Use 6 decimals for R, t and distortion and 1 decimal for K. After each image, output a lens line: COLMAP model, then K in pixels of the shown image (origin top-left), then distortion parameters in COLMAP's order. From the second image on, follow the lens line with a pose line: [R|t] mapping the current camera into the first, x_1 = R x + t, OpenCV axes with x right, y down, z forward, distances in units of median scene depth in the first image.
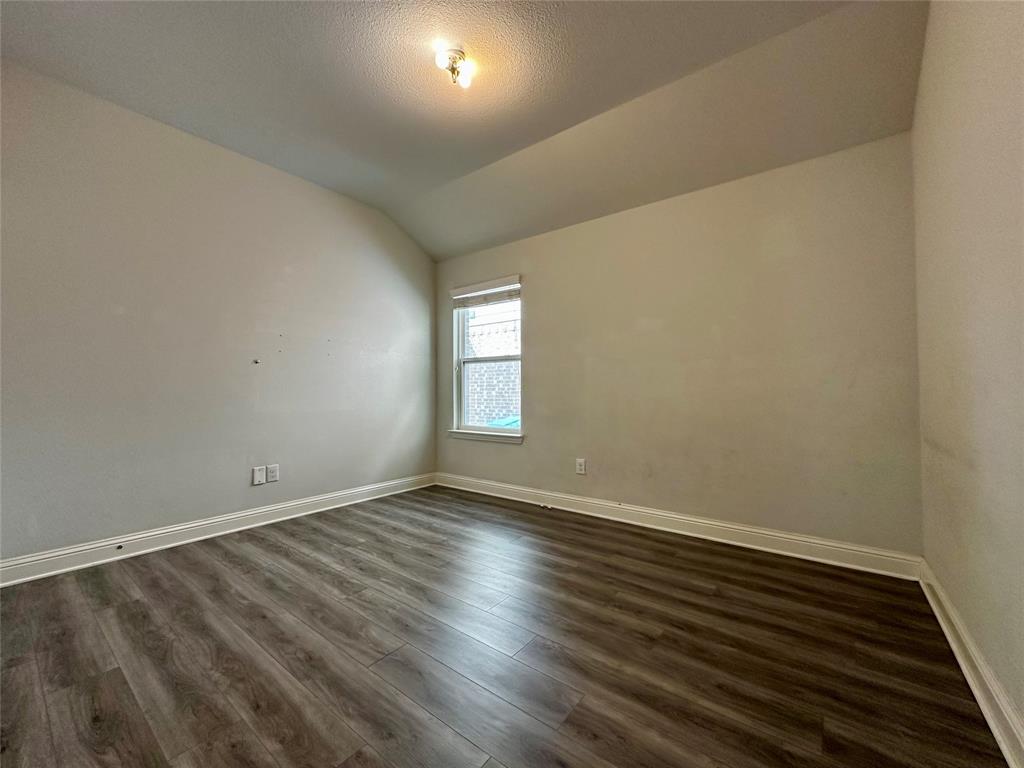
lens RADIAL K [[407.3, 0, 512.0], [0, 407.3, 384.0], [0, 0, 1]] dist [-0.002262, -0.000180]
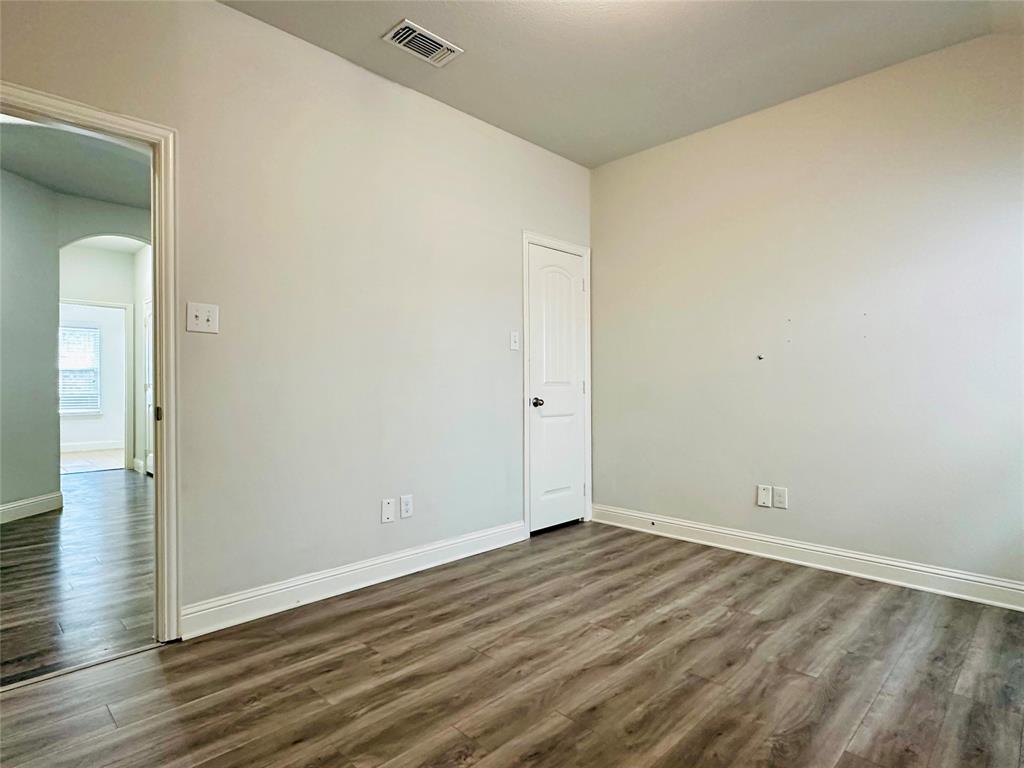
lens RADIAL K [[555.8, 0, 506.3], [0, 555.8, 388.1], [0, 0, 1]] dist [-0.005210, -0.002087]
pose [[-0.126699, 0.012899, -0.991857, 0.674504], [0.022085, 0.999704, 0.010180, -0.018189], [0.991695, -0.020616, -0.126946, 0.772773]]
